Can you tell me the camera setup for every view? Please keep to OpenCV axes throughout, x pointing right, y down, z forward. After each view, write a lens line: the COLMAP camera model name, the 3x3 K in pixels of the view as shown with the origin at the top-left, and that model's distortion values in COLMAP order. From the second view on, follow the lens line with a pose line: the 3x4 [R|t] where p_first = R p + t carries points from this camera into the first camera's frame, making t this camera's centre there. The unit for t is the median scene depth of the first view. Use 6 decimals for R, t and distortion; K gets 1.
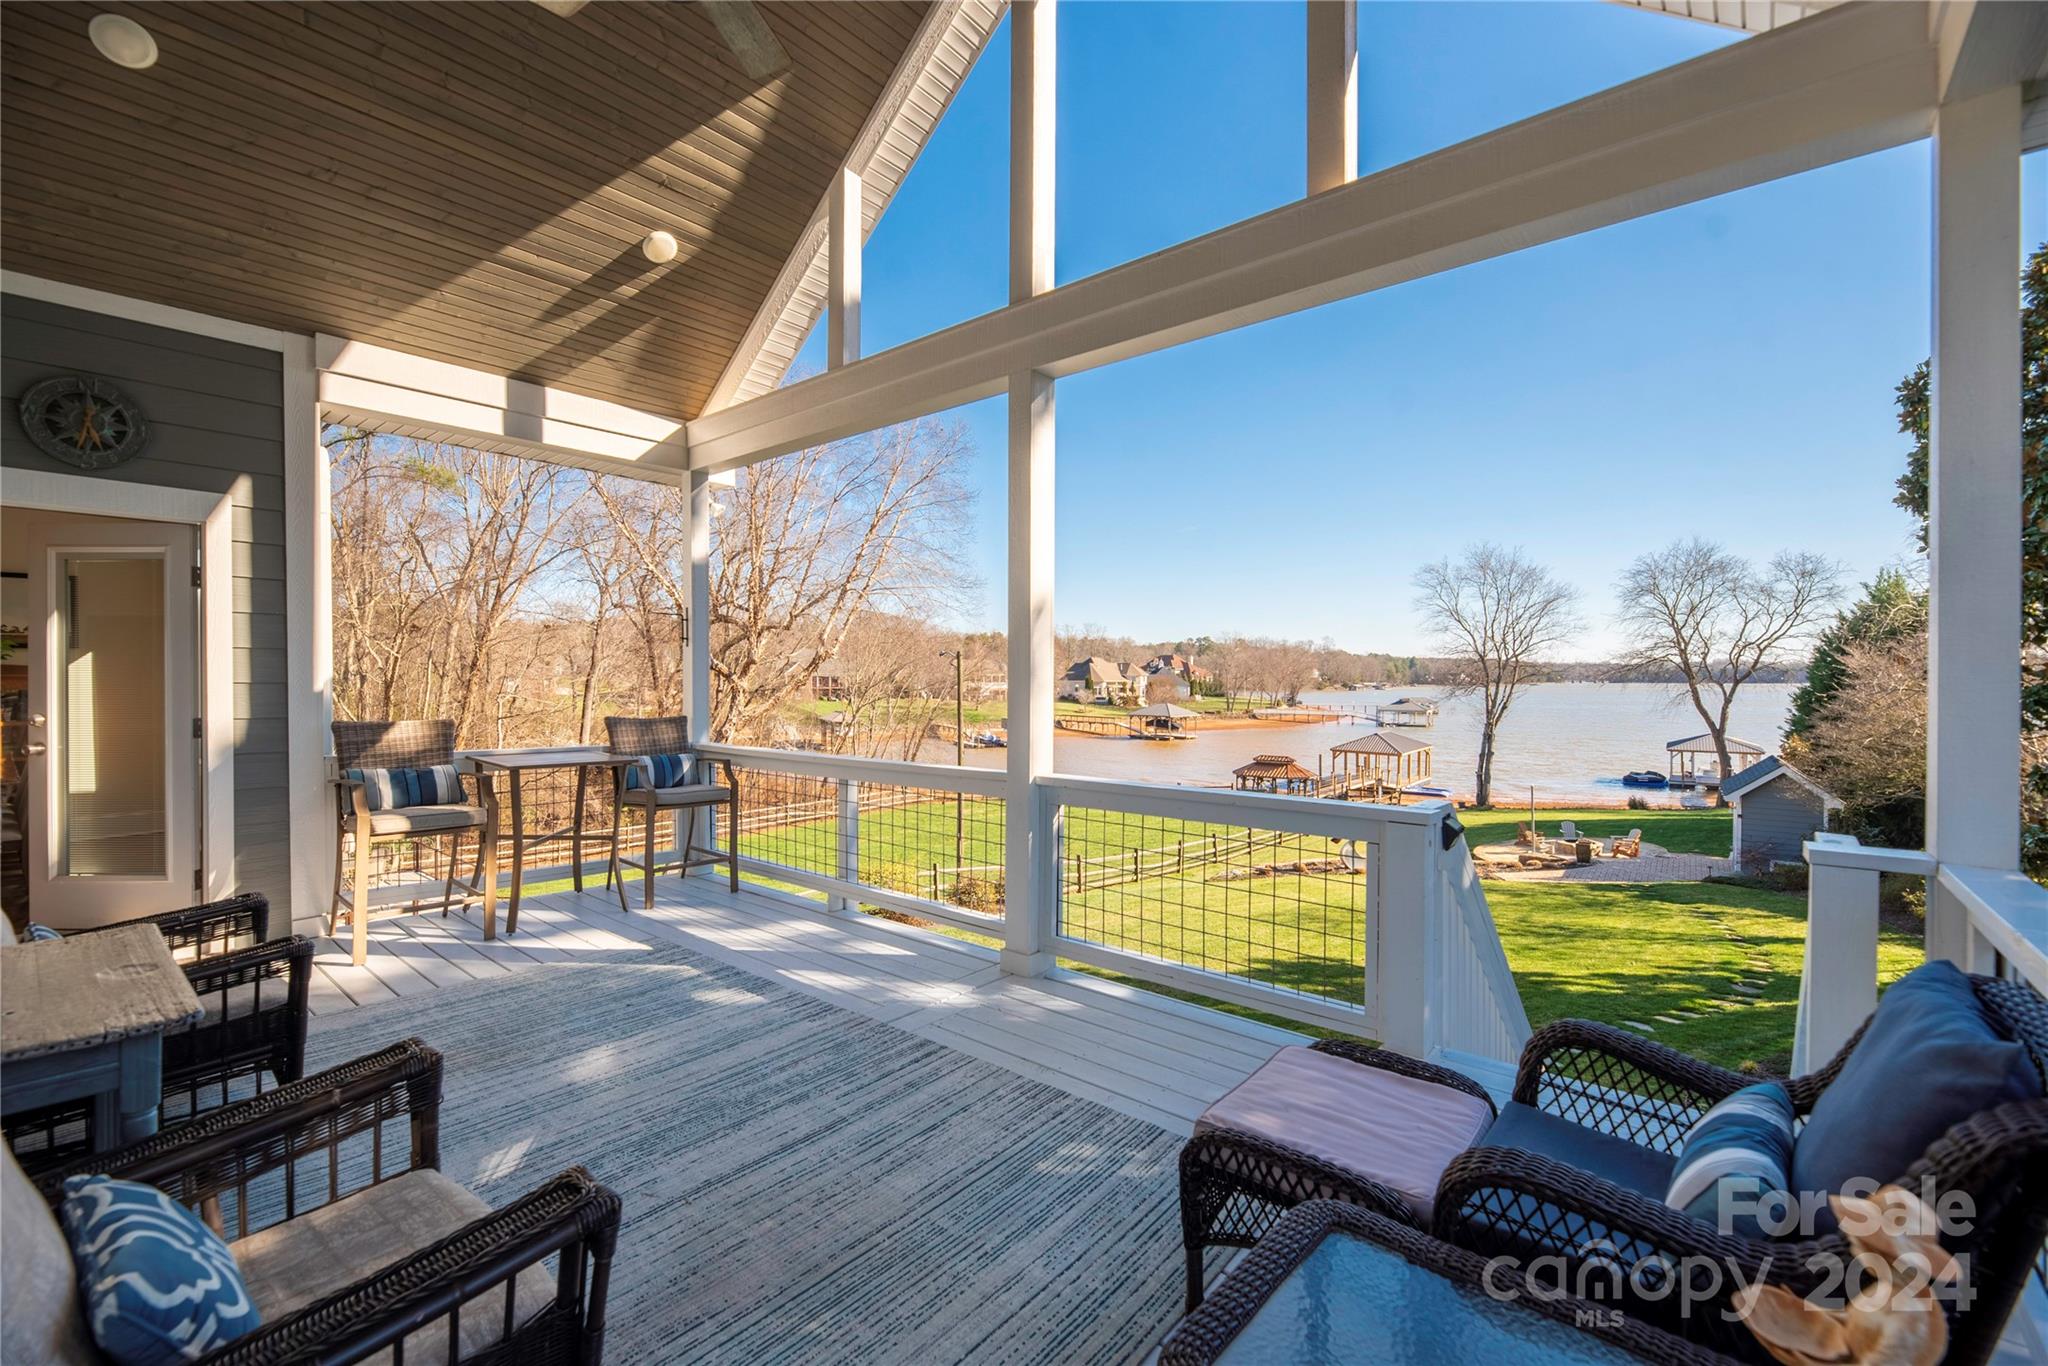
lens RADIAL K [[855.3, 0, 1018.8], [0, 855.3, 685.3], [0, 0, 1]] dist [-0.002025, 0.000056]
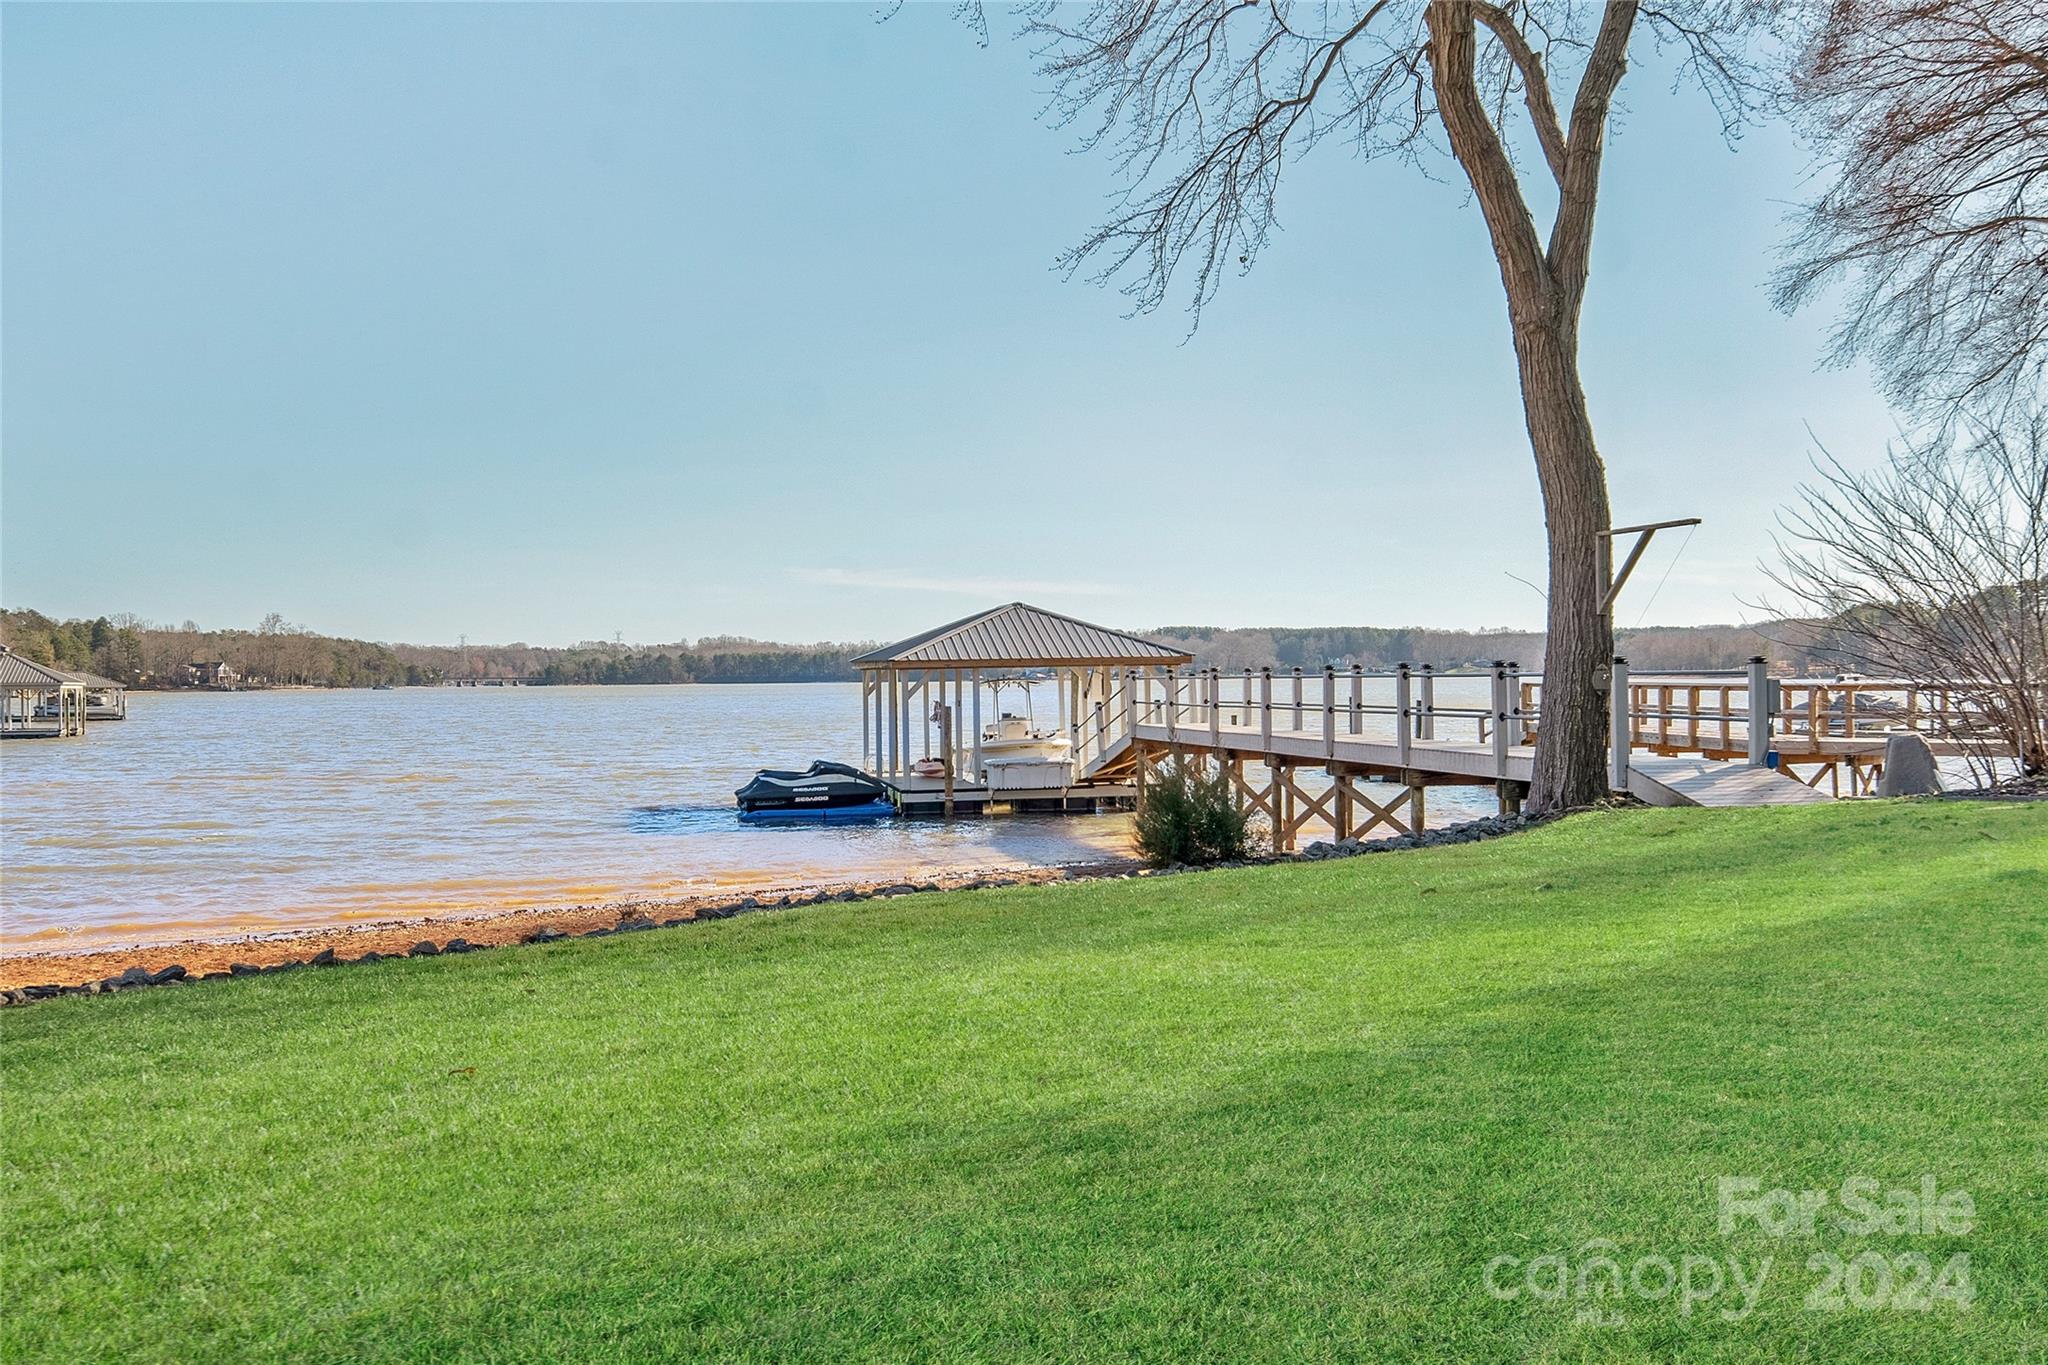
lens RADIAL K [[2137.8, 0, 1024.0], [0, 2137.8, 682.5], [0, 0, 1]] dist [-0.014050, -0.010410]
pose [[0.671076, -0.011498, 0.741299, 1.734380], [0.021067, 0.999772, -0.003564, 0.430473], [-0.741089, 0.018009, 0.671165, 2.917191]]
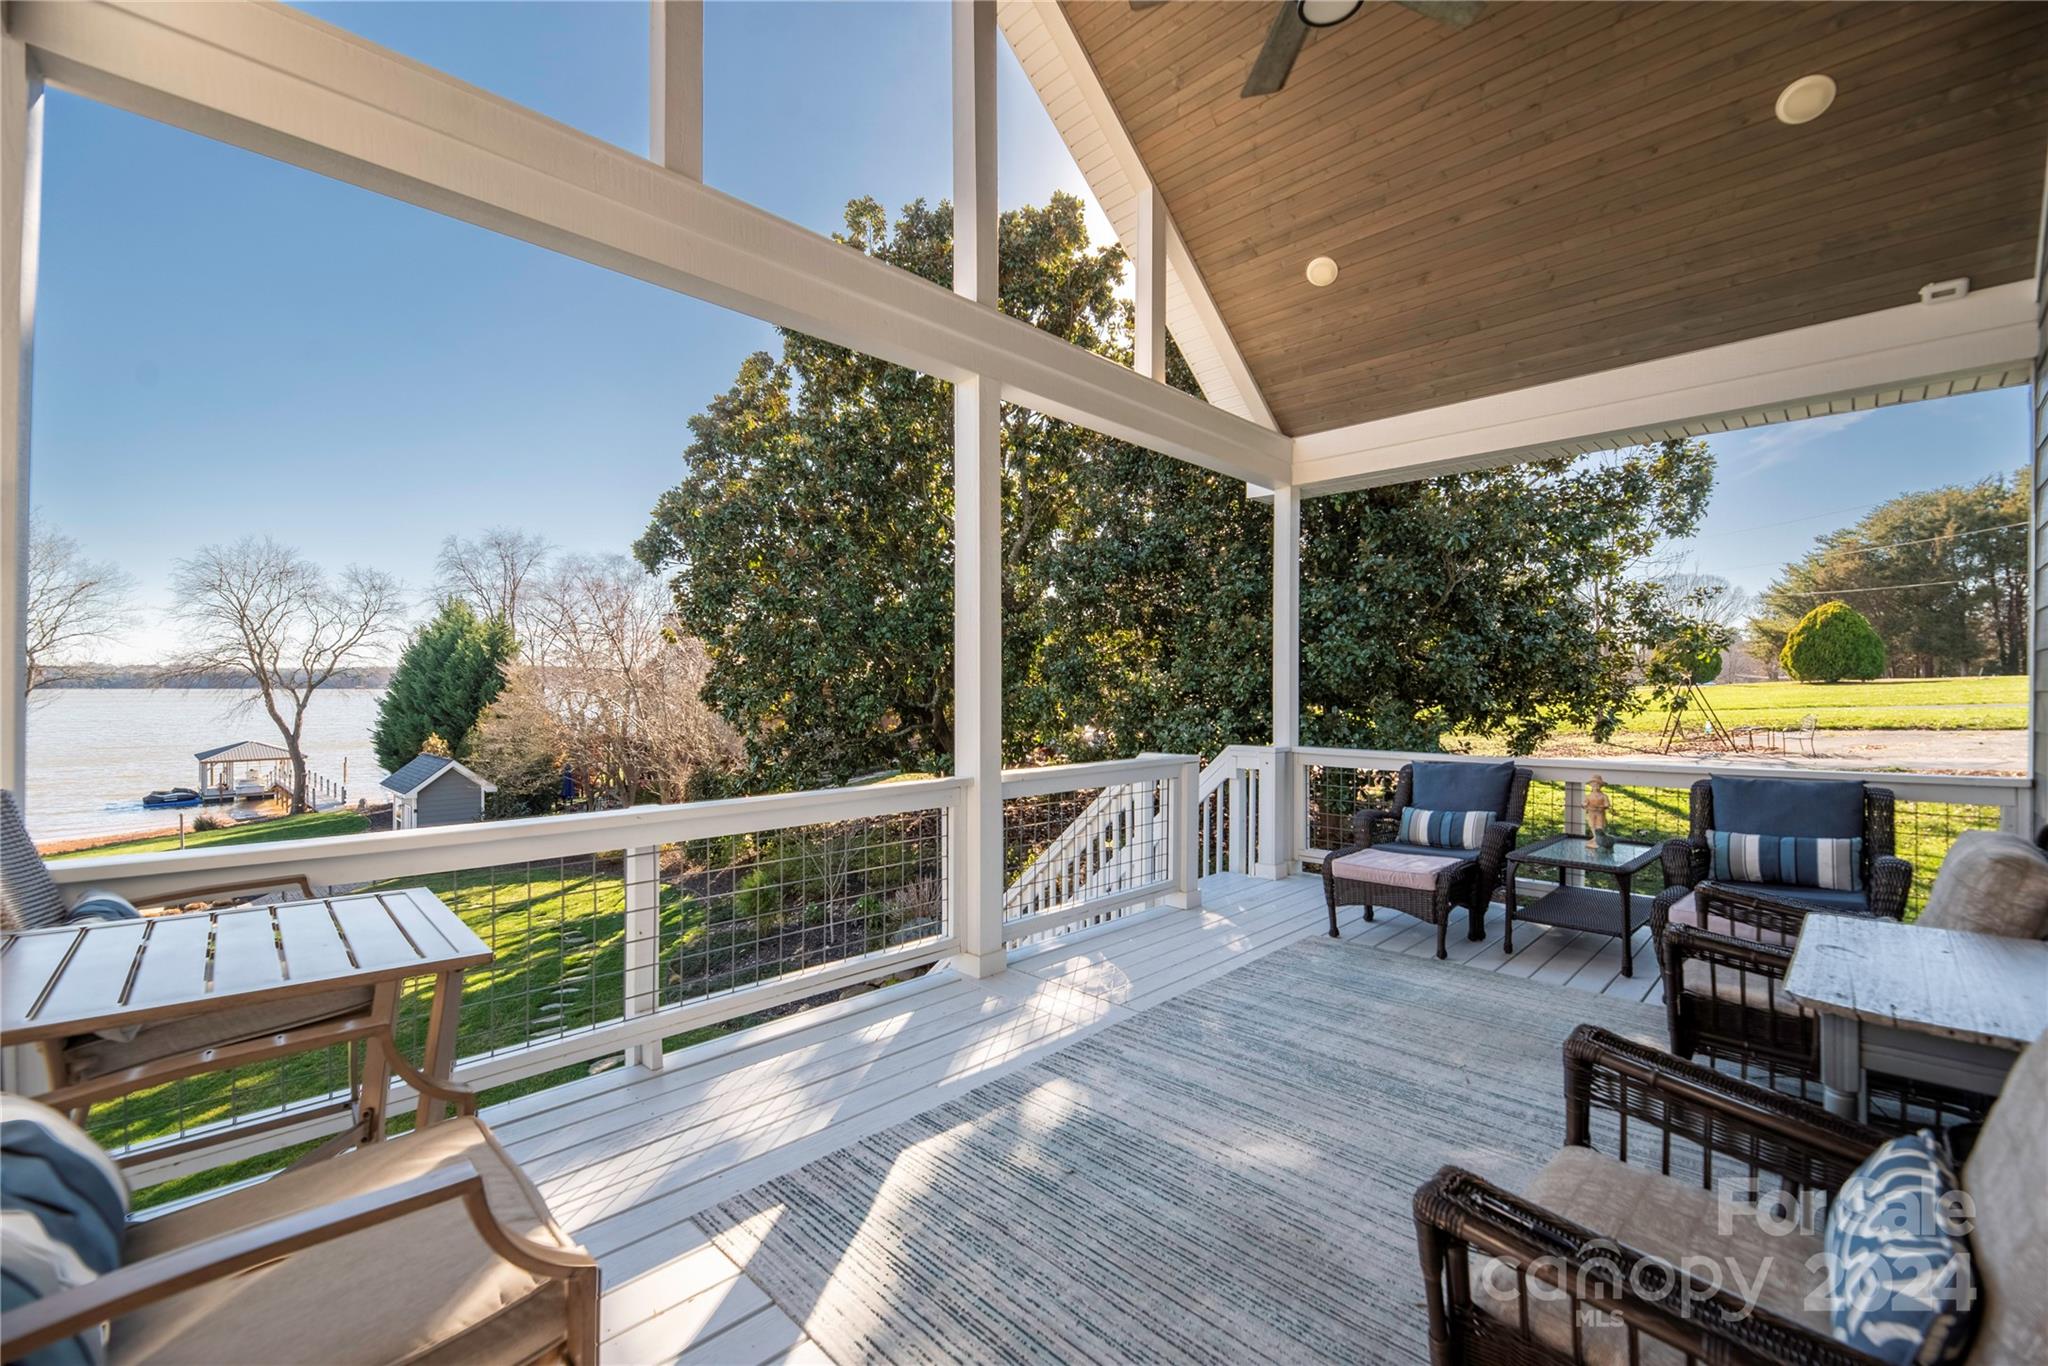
lens RADIAL K [[845.1, 0, 1026.5], [0, 845.1, 675.2], [0, 0, 1]] dist [-0.003044, 0.000543]
pose [[0.093591, 0.008910, 0.995571, -0.258401], [0.009619, 0.999905, -0.009853, -0.000978], [-0.995564, 0.010498, 0.093496, 0.225214]]
